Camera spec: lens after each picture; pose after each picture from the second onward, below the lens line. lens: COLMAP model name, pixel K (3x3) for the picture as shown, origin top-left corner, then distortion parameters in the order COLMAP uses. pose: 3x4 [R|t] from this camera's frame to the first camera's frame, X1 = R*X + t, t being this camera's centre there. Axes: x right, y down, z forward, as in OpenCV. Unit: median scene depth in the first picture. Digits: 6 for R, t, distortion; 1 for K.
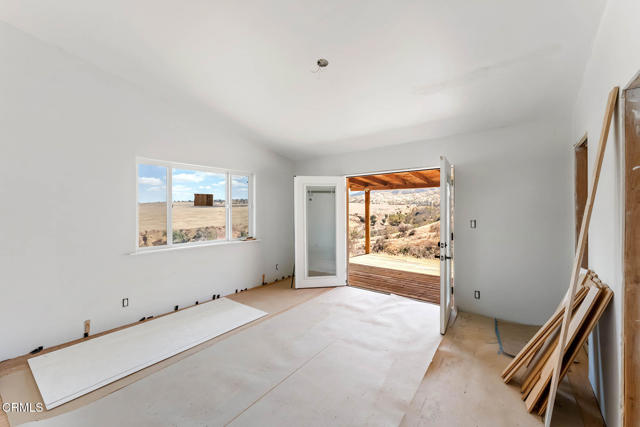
lens RADIAL K [[262.5, 0, 321.3], [0, 262.5, 211.6], [0, 0, 1]] dist [0.000381, -0.000100]
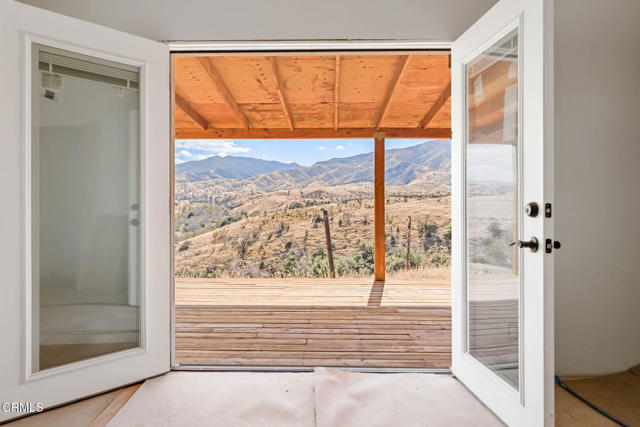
lens RADIAL K [[431.4, 0, 321.2], [0, 431.4, 216.8], [0, 0, 1]] dist [-0.013864, -0.003673]
pose [[0.798522, -0.014280, 0.601796, -0.078604], [0.007850, 0.999881, 0.013311, 0.071712], [-0.601914, -0.005905, 0.798539, 0.414694]]
